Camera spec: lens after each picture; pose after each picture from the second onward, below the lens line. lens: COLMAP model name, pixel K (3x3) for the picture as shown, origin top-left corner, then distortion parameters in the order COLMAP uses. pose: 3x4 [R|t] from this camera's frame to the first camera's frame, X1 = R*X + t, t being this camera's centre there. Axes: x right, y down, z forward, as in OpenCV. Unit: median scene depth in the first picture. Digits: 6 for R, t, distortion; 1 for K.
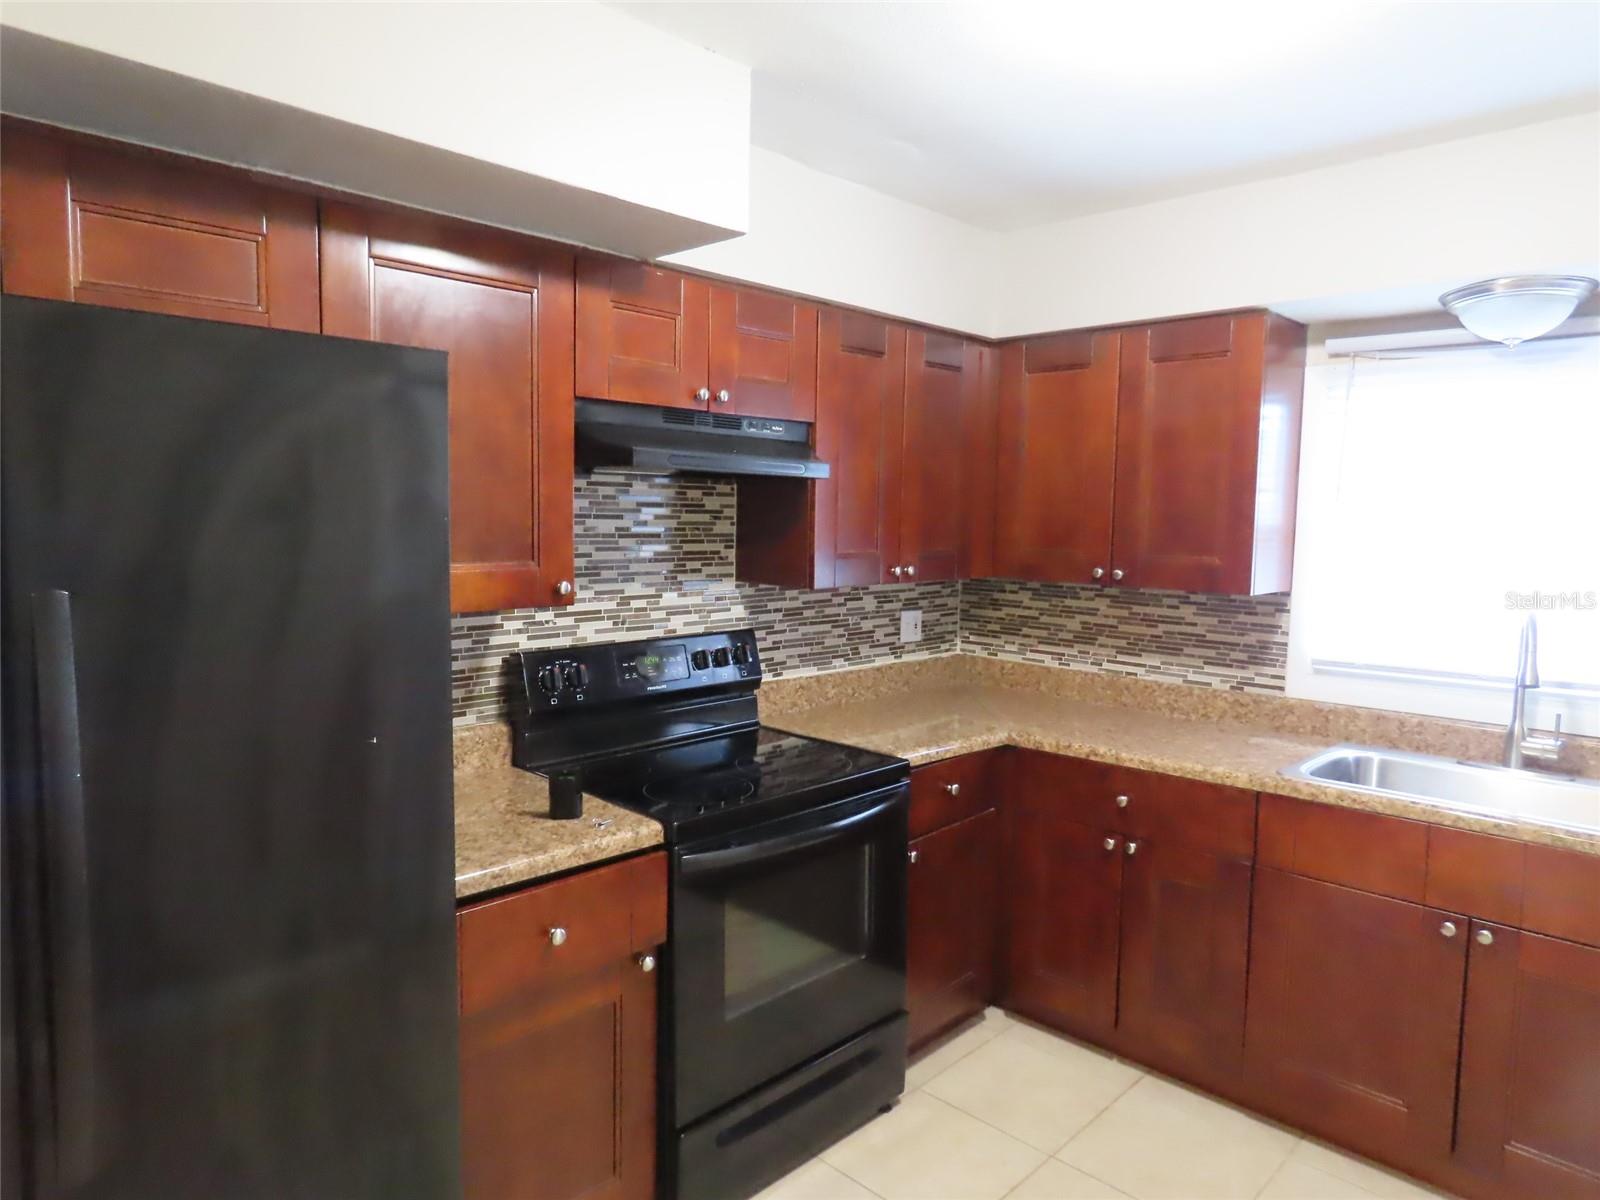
lens RADIAL K [[1008.9, 0, 792.7], [0, 1008.9, 597.7], [0, 0, 1]] dist [-0.001140, -0.007013]
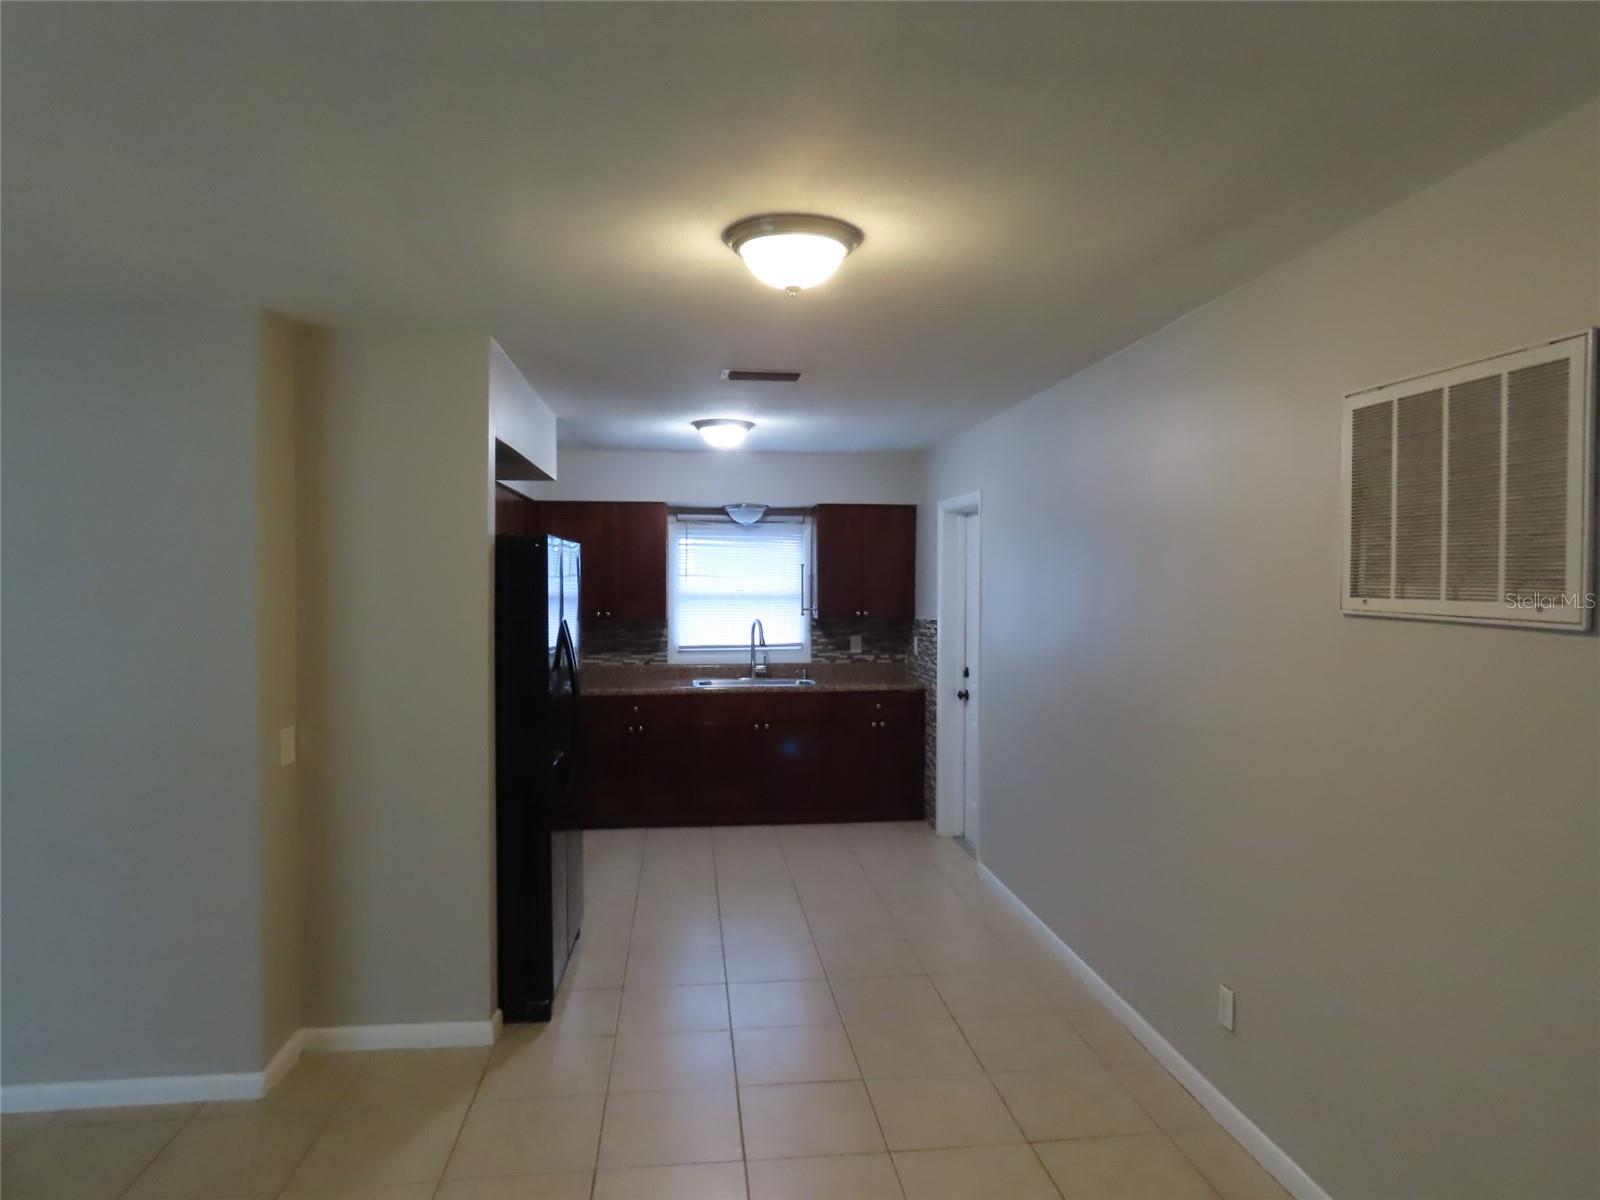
lens RADIAL K [[1008.9, 0, 801.9], [0, 1008.9, 597.6], [0, 0, 1]] dist [-0.001140, -0.007013]
pose [[0.638392, -0.024656, 0.769316, -1.100877], [0.070530, 0.997156, -0.026569, 0.028618], [-0.766473, 0.071221, 0.638315, -0.732787]]
